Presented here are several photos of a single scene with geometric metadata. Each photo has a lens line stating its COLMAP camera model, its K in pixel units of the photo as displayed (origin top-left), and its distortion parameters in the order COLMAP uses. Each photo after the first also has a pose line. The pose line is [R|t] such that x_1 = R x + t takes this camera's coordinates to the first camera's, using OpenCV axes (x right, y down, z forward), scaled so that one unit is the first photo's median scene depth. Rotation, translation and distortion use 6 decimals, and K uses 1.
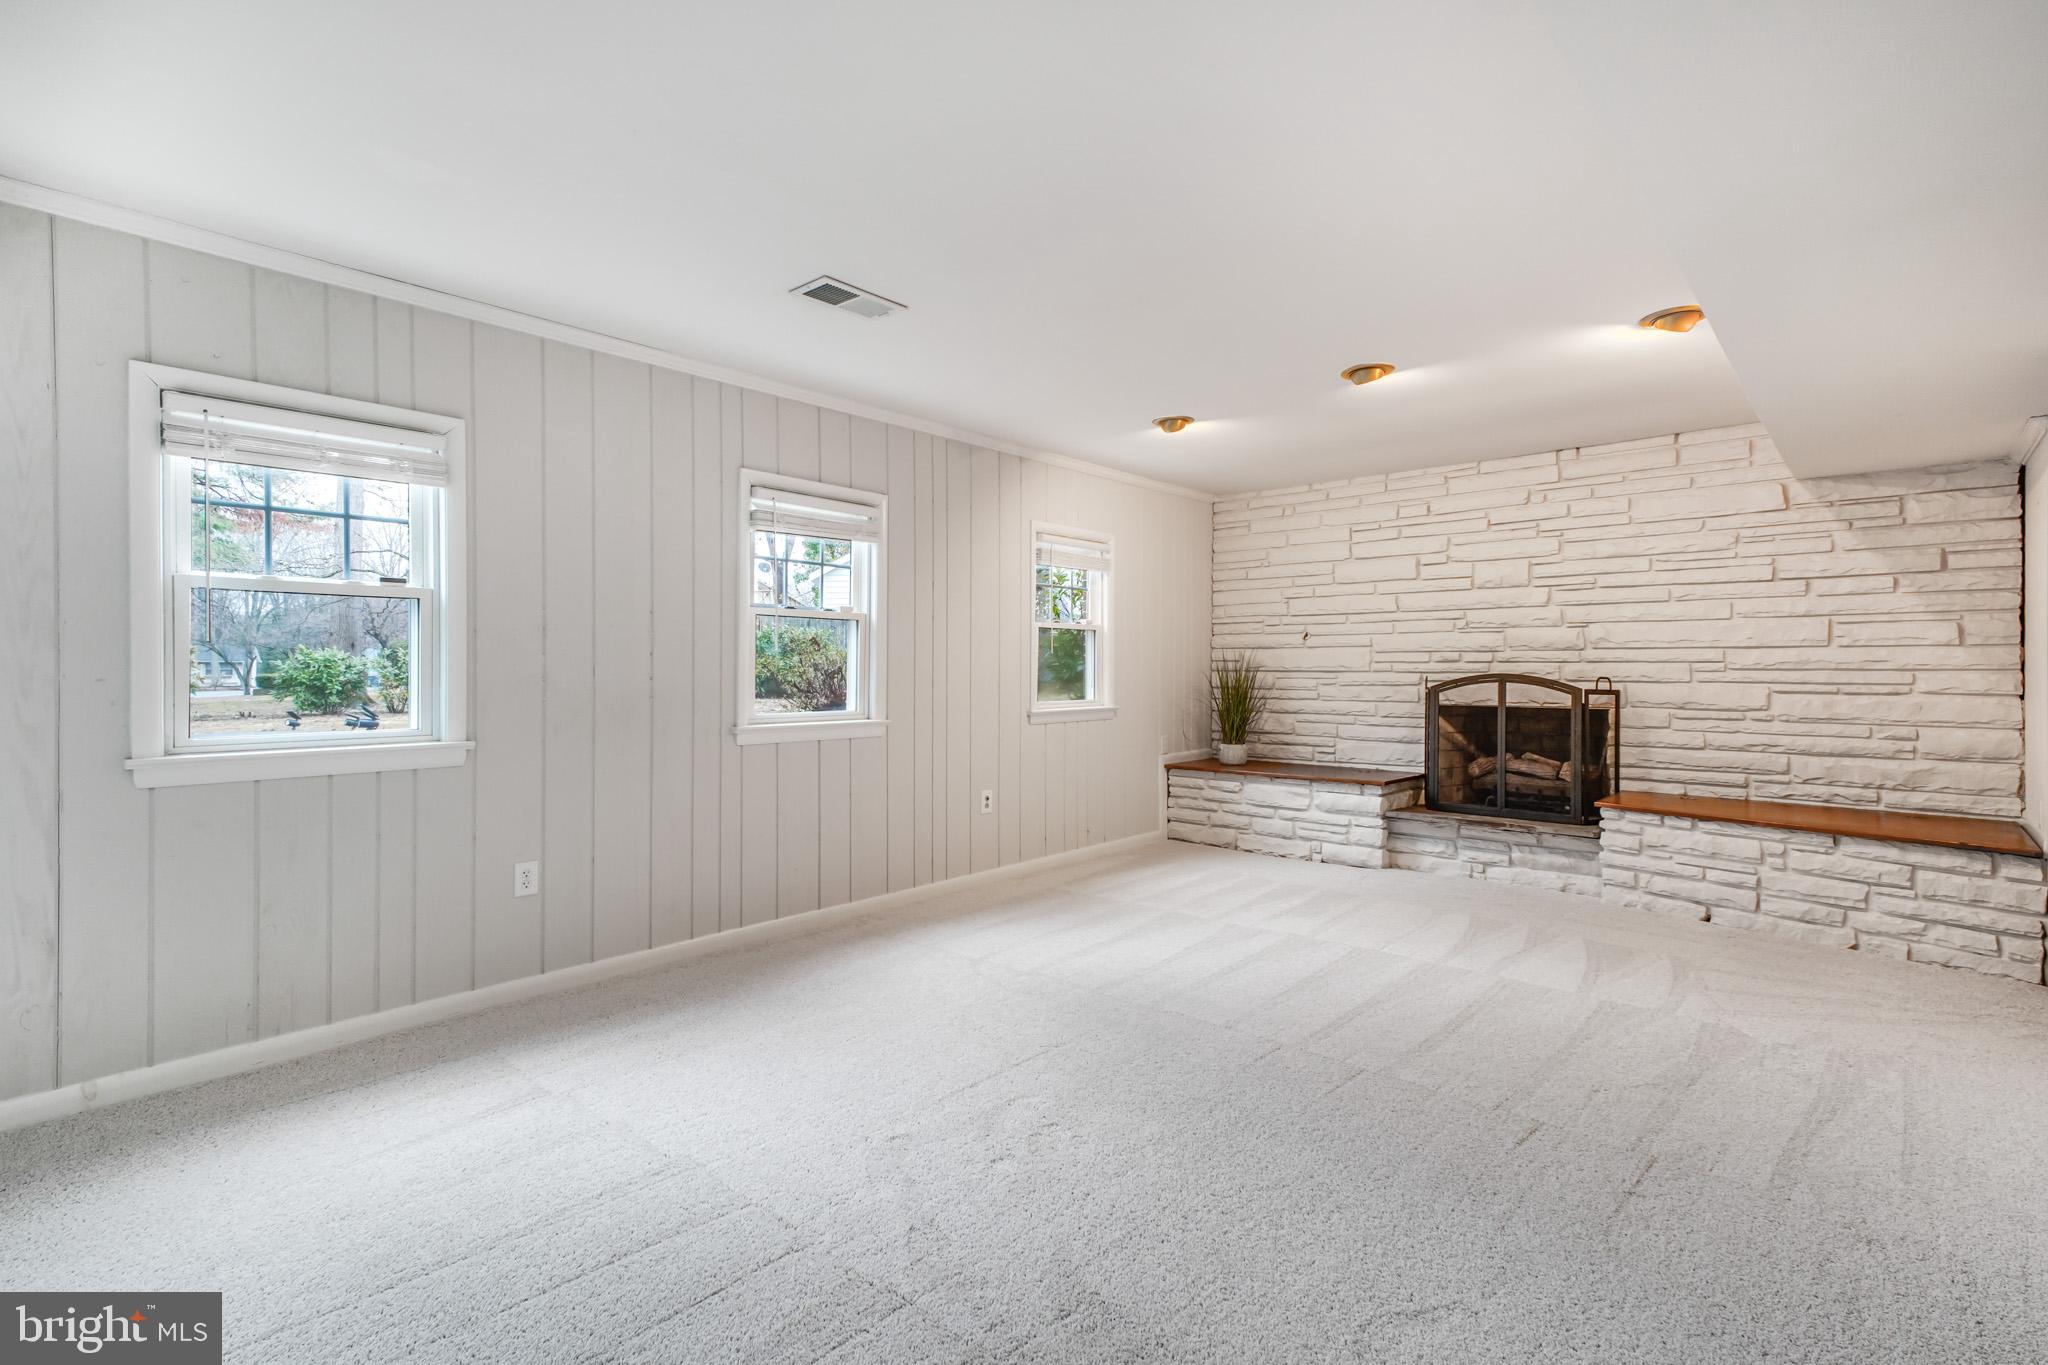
lens RADIAL K [[982.5, 0, 1024.0], [0, 982.5, 682.5], [0, 0, 1]] dist [0.019648, -0.000258]
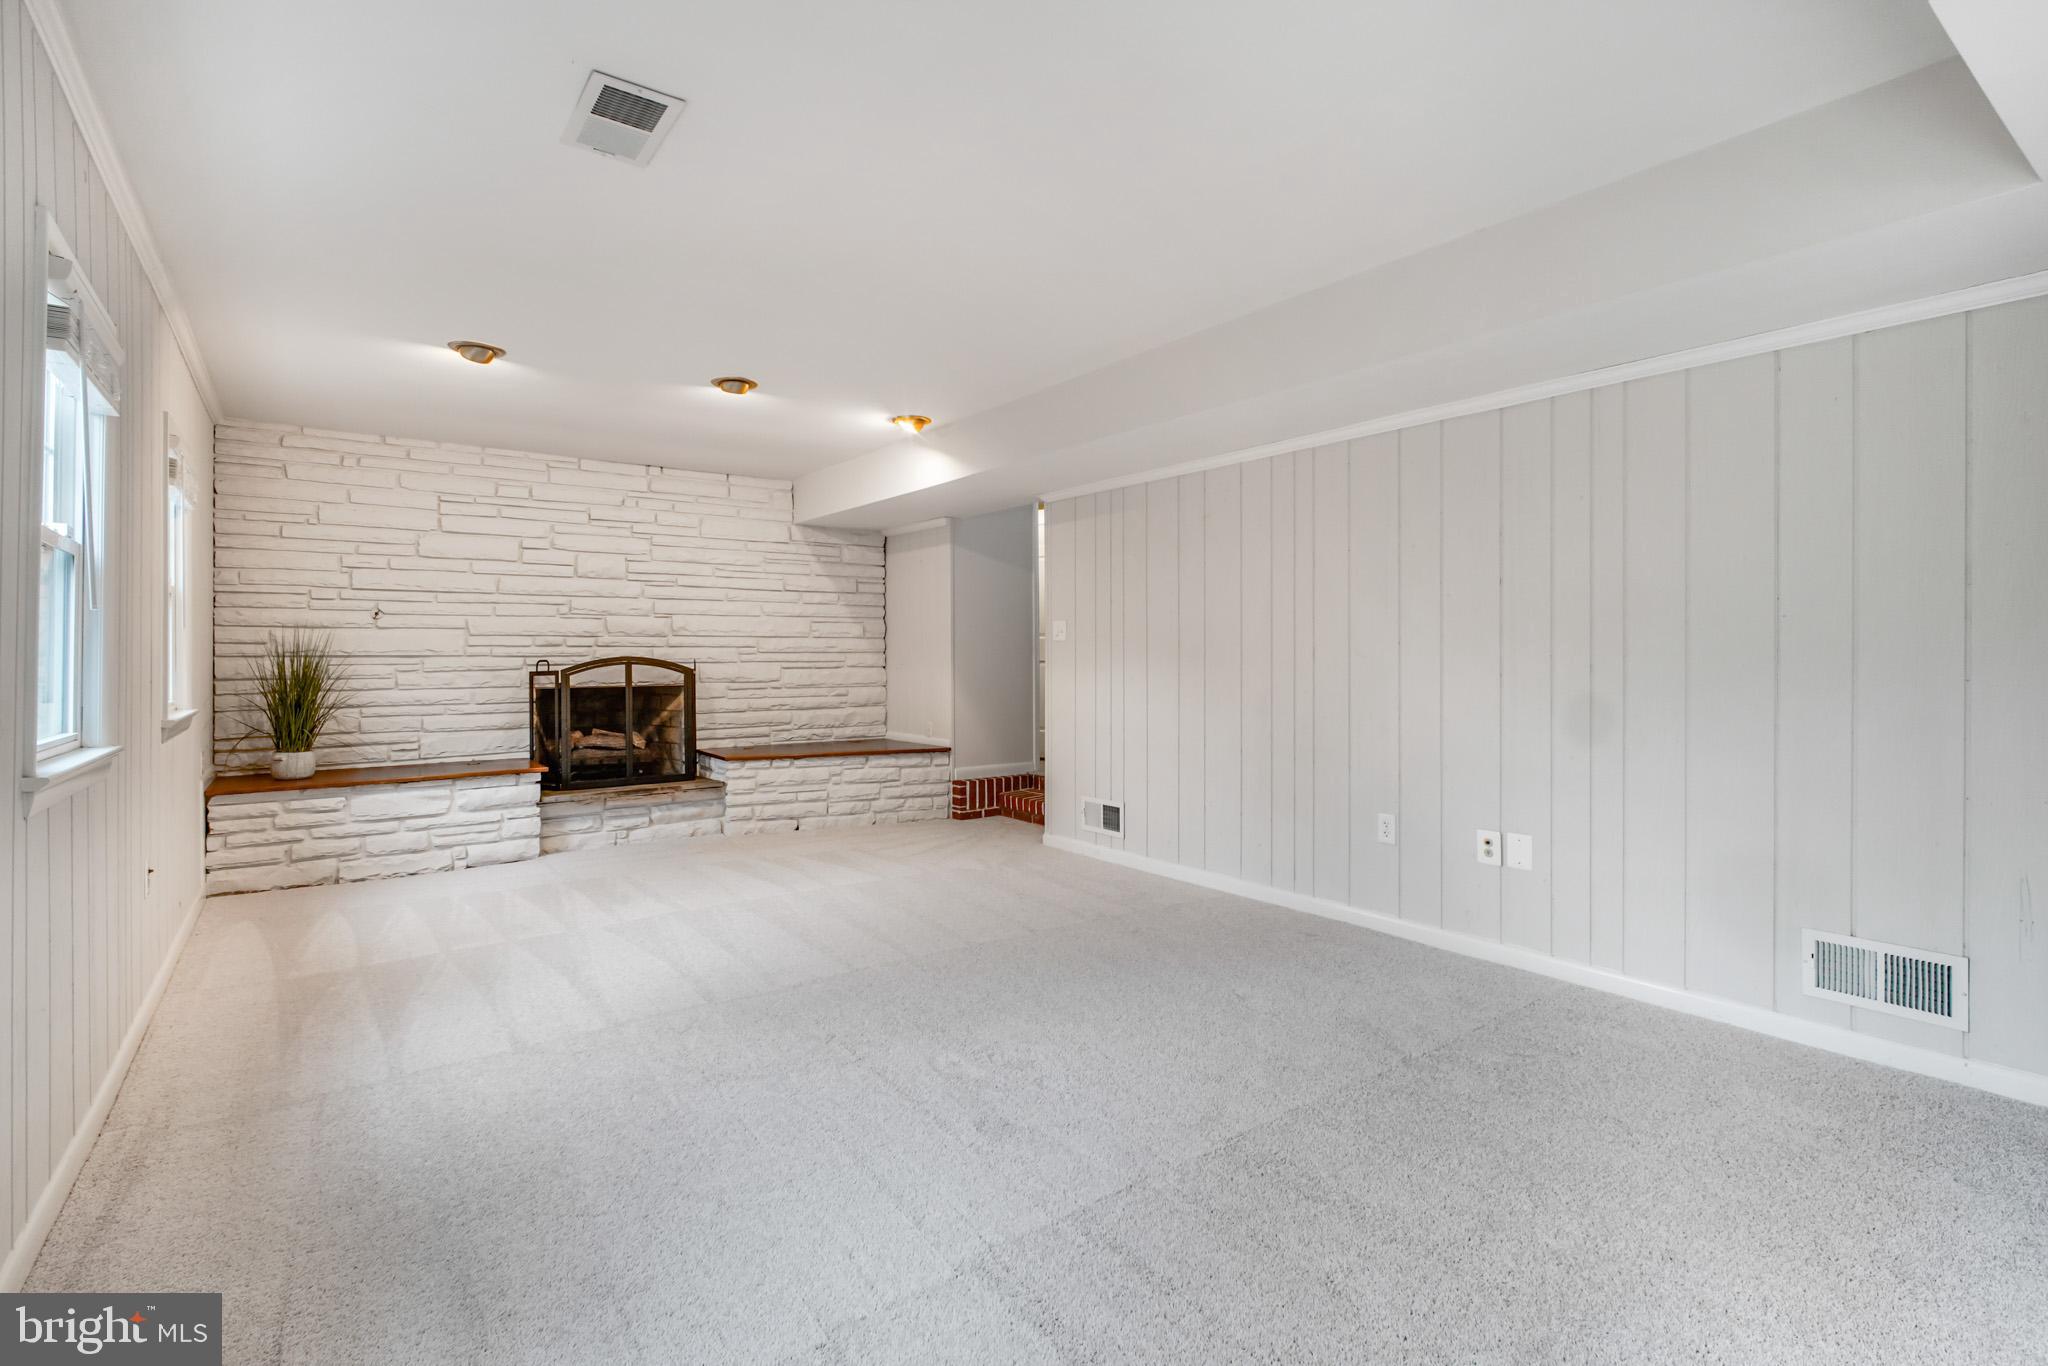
lens RADIAL K [[948.6, 0, 1020.1], [0, 948.6, 662.4], [0, 0, 1]] dist [0.000355, -0.000070]
pose [[0.180397, -0.009605, 0.983547, -0.491477], [0.019829, 0.999785, 0.006127, -0.000196], [-0.983394, 0.018397, 0.180549, 0.372789]]
